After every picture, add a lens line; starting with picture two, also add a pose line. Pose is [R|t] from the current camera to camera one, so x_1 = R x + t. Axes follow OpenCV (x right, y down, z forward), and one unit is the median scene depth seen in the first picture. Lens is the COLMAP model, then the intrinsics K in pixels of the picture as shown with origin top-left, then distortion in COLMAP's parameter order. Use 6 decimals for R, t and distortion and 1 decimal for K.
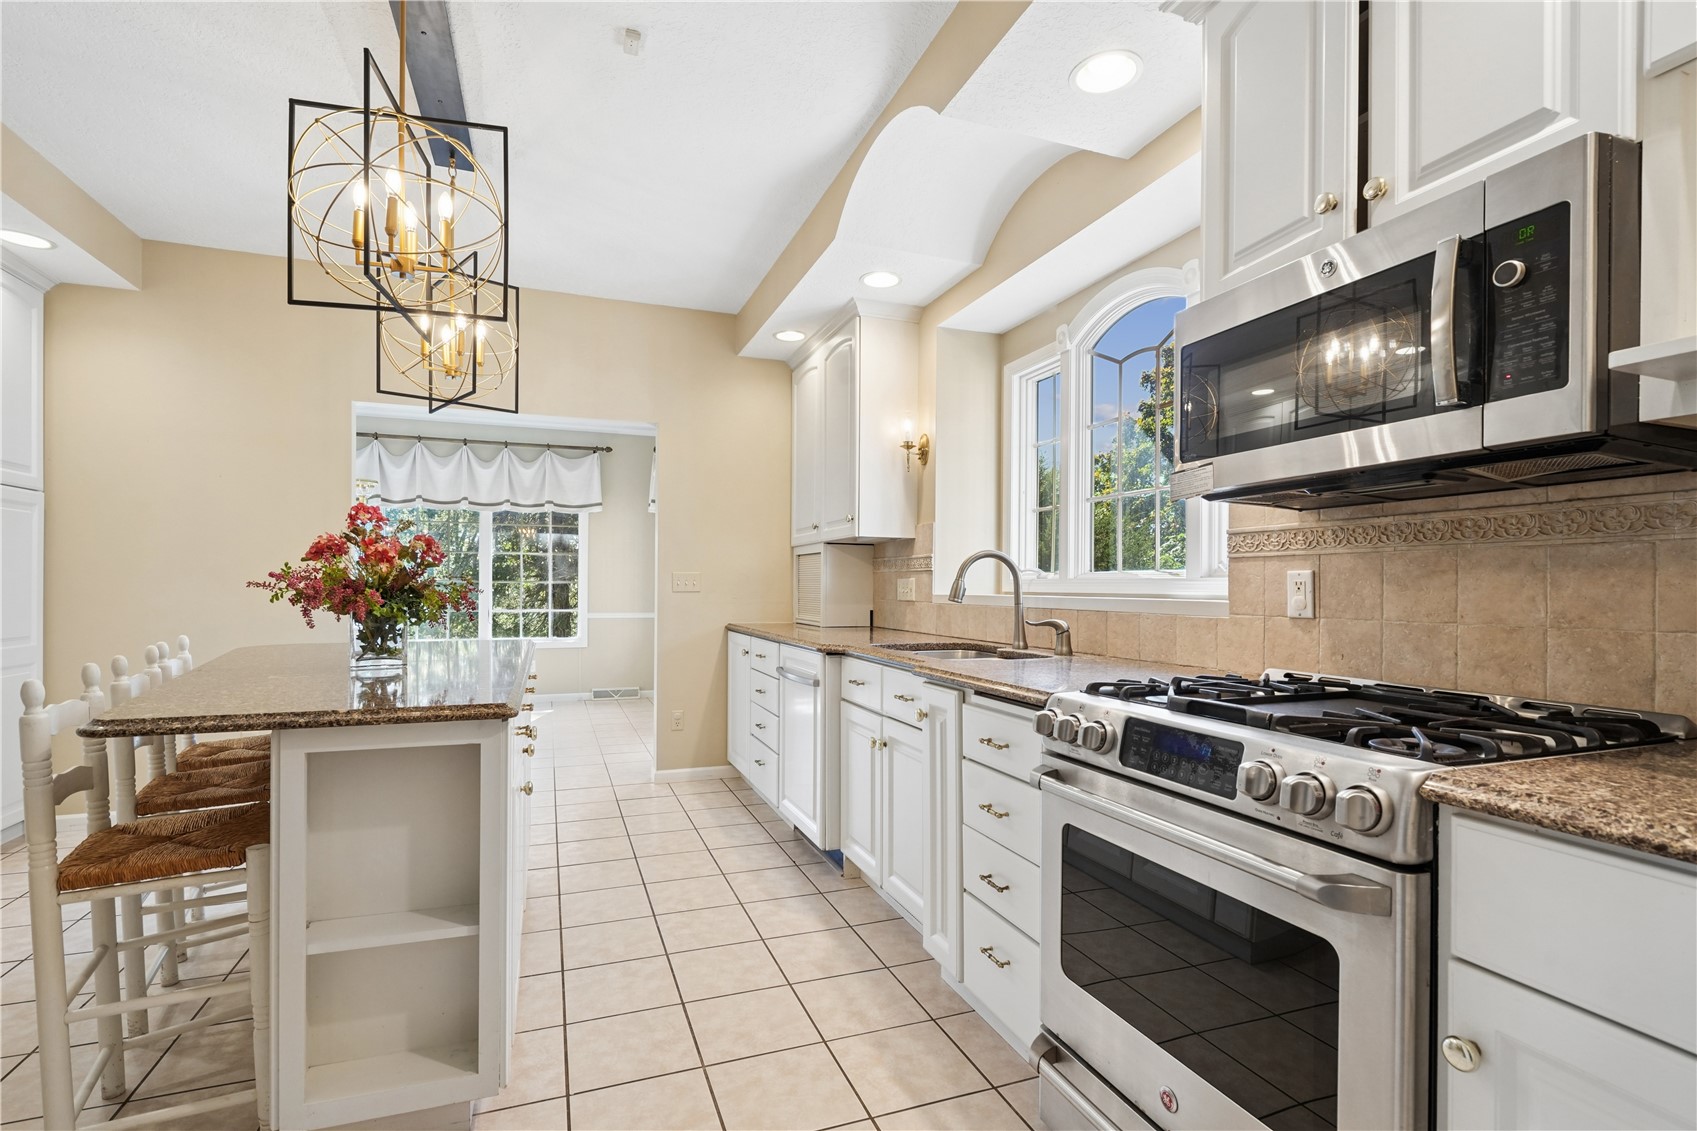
lens RADIAL K [[795.9, 0, 837.0], [0, 795.9, 584.0], [0, 0, 1]] dist [-0.003326, 0.000233]
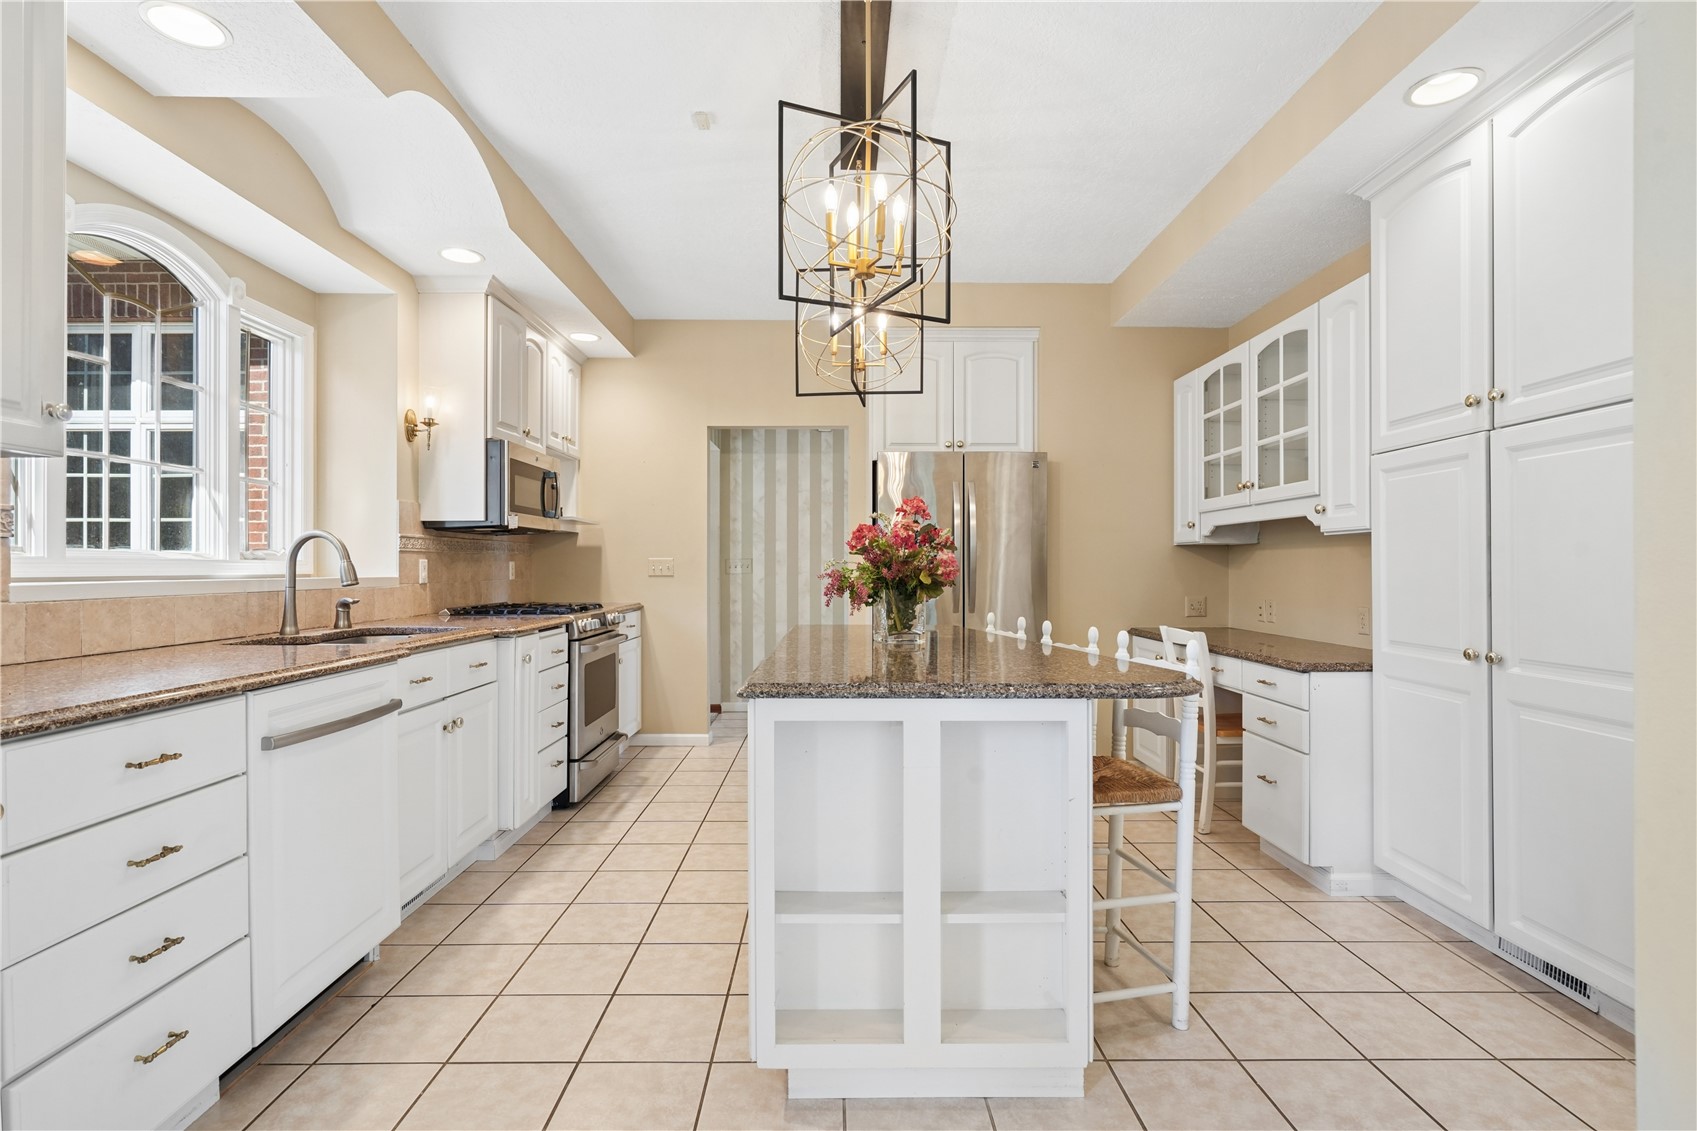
lens RADIAL K [[825.8, 0, 852.4], [0, 825.8, 565.4], [0, 0, 1]] dist [0.000855, 0.000219]
pose [[-0.947306, -0.004191, 0.320304, -0.753900], [-0.006053, 0.999970, -0.004818, 0.000233], [-0.320274, -0.006503, -0.947303, 1.817291]]
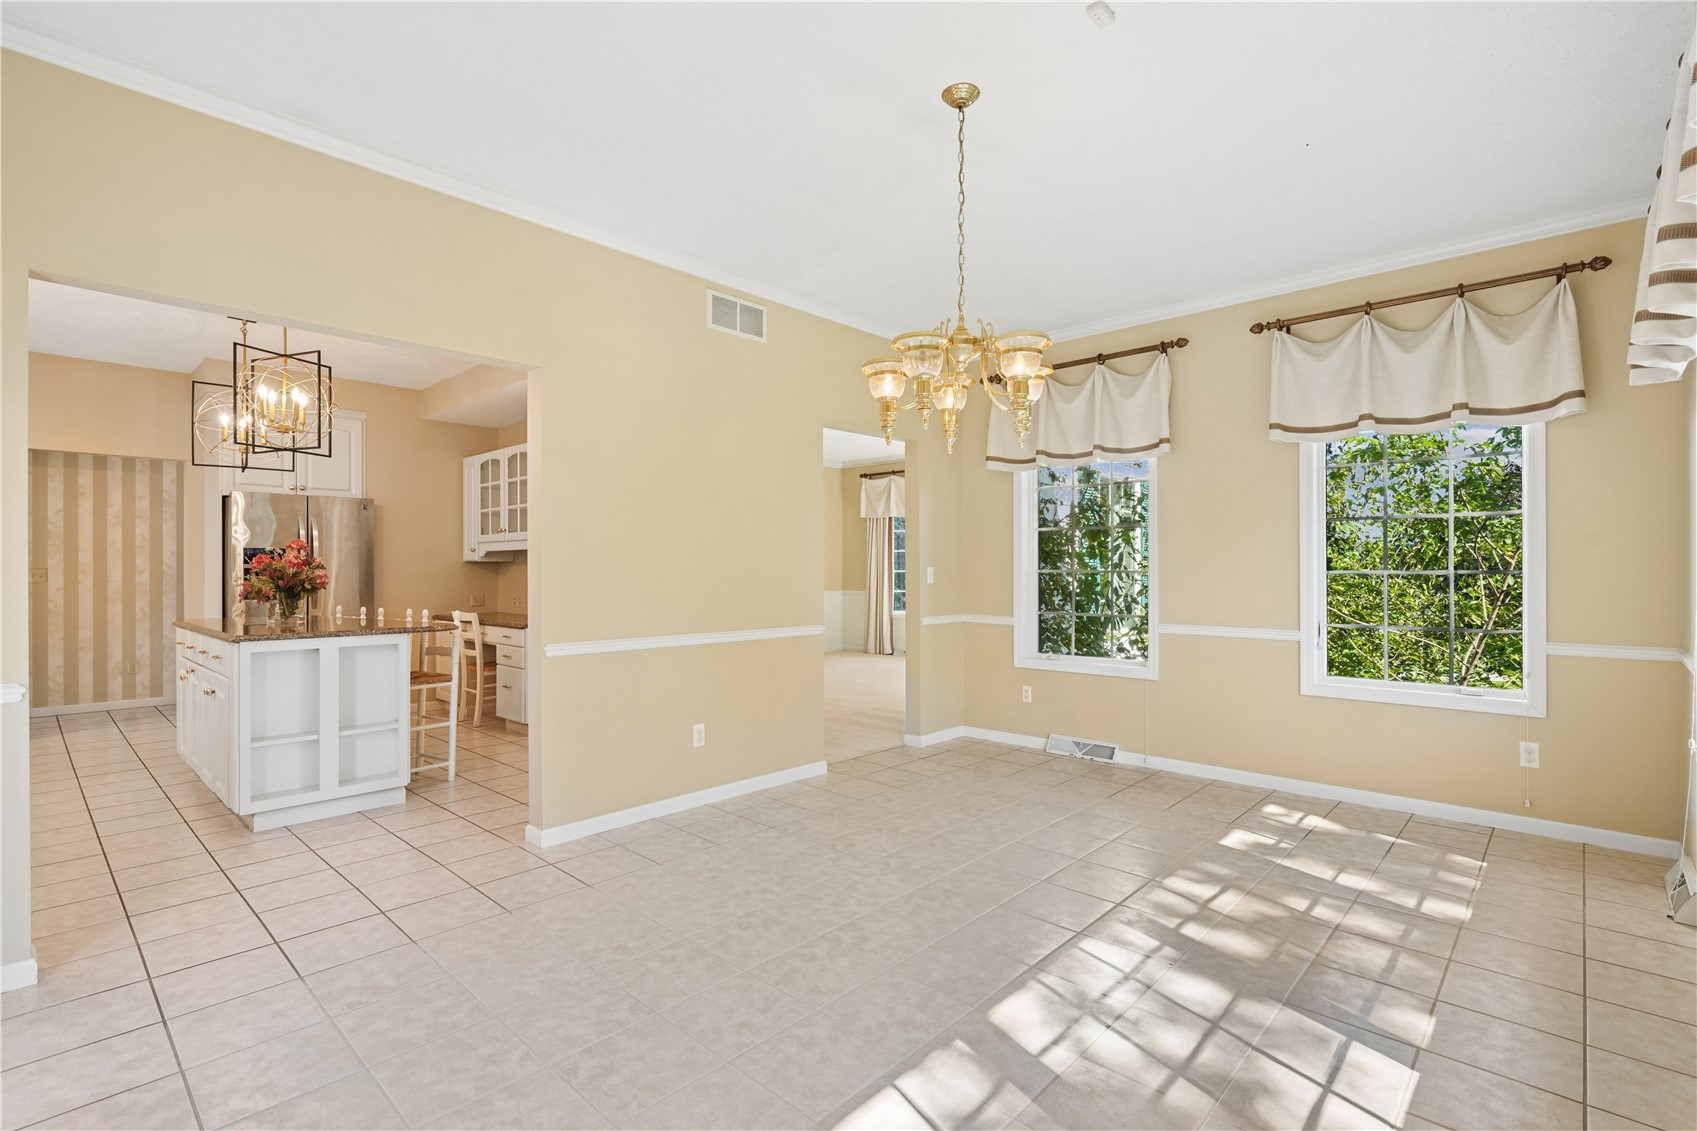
lens RADIAL K [[795.9, 0, 846.7], [0, 795.9, 569.1], [0, 0, 1]] dist [-0.003326, 0.000233]
pose [[-0.892771, -0.003548, -0.450496, -0.784784], [-0.000970, 0.999982, -0.005952, -0.015180], [0.450509, -0.004877, -0.892759, 2.863294]]
